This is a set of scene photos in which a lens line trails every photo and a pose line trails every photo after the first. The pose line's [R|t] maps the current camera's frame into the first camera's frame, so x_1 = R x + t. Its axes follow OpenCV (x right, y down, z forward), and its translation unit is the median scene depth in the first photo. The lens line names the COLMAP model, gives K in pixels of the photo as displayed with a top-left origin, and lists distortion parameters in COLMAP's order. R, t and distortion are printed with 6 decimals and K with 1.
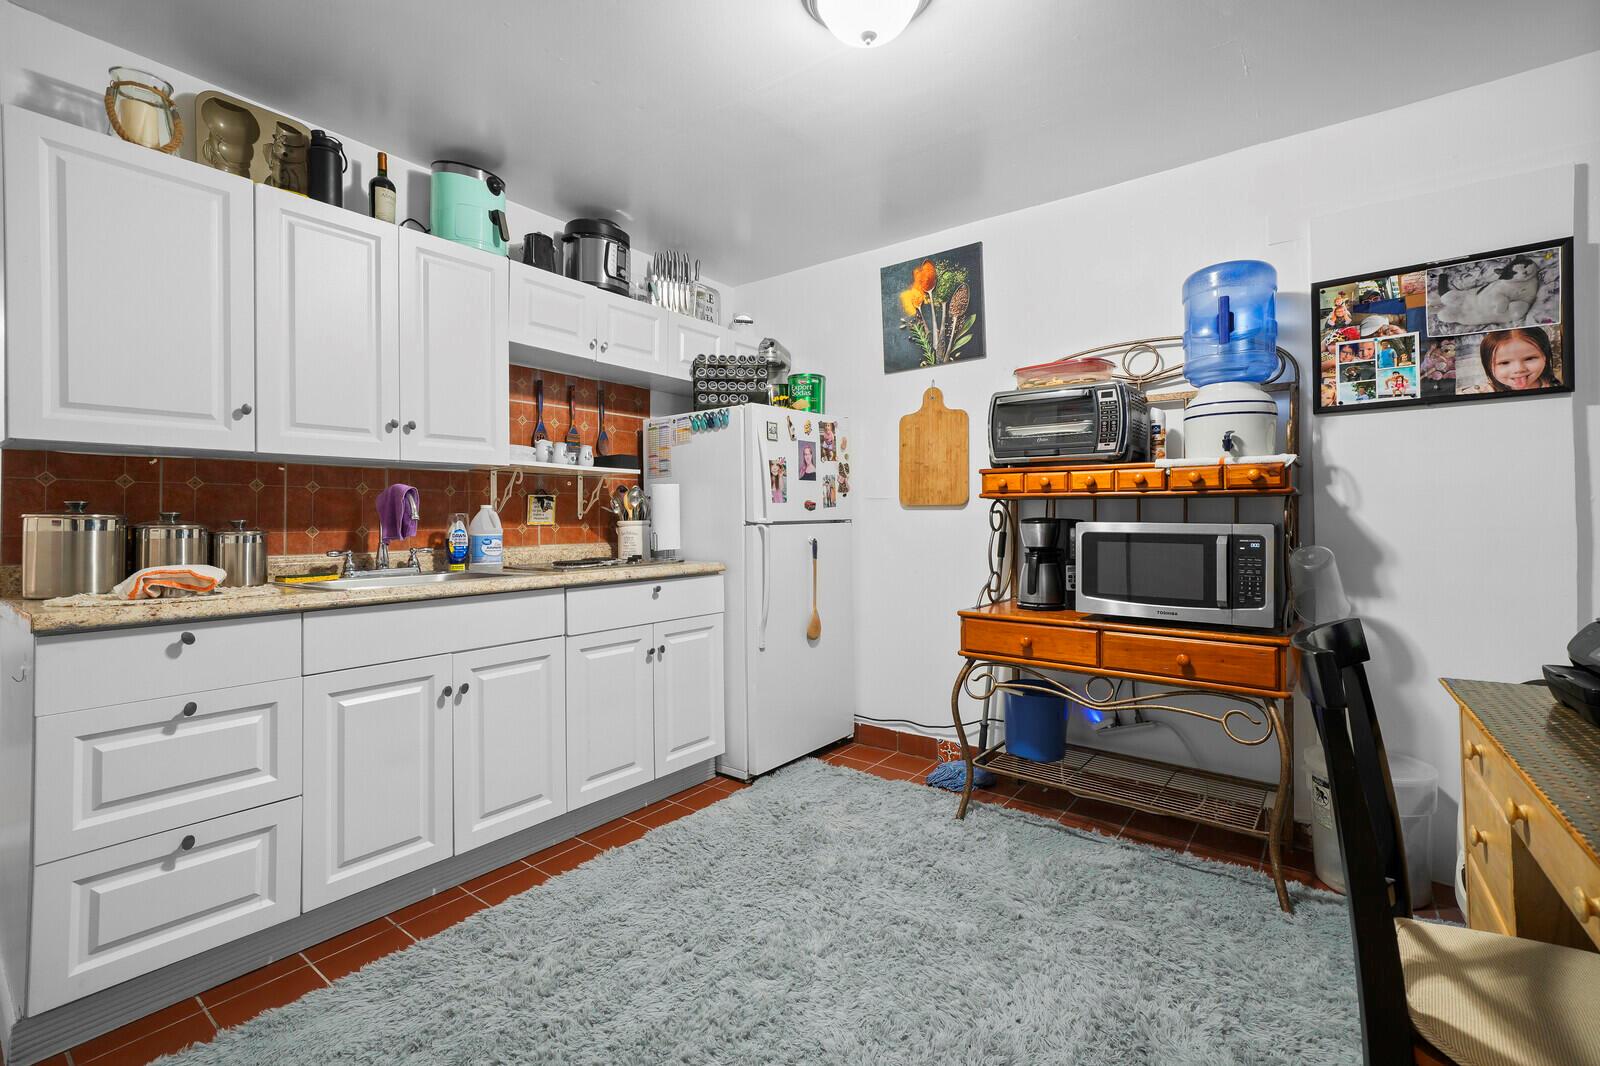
lens RADIAL K [[694.3, 0, 768.3], [0, 694.3, 505.4], [0, 0, 1]] dist [0.001021, 0.000776]
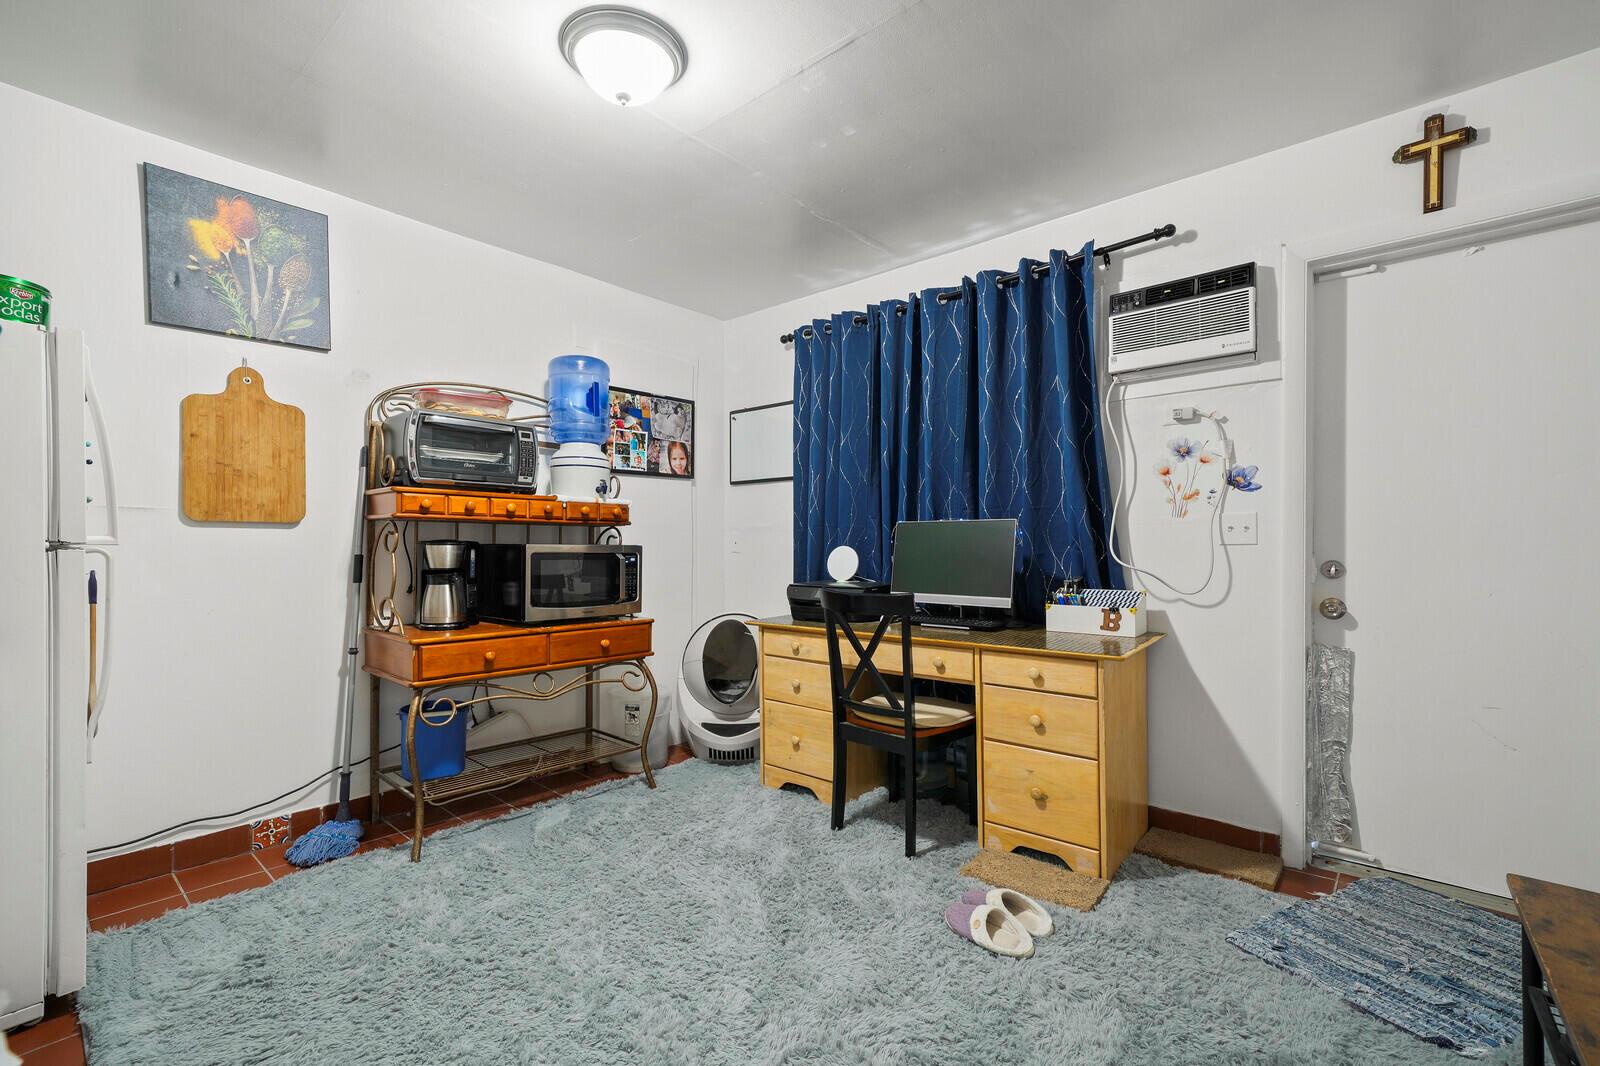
lens RADIAL K [[694.3, 0, 797.4], [0, 694.3, 542.6], [0, 0, 1]] dist [0.001021, 0.000776]
pose [[0.065571, 0.002757, 0.997844, -0.674648], [-0.024303, 0.999704, -0.001165, 0.011922], [-0.997552, -0.024174, 0.065618, 0.475699]]
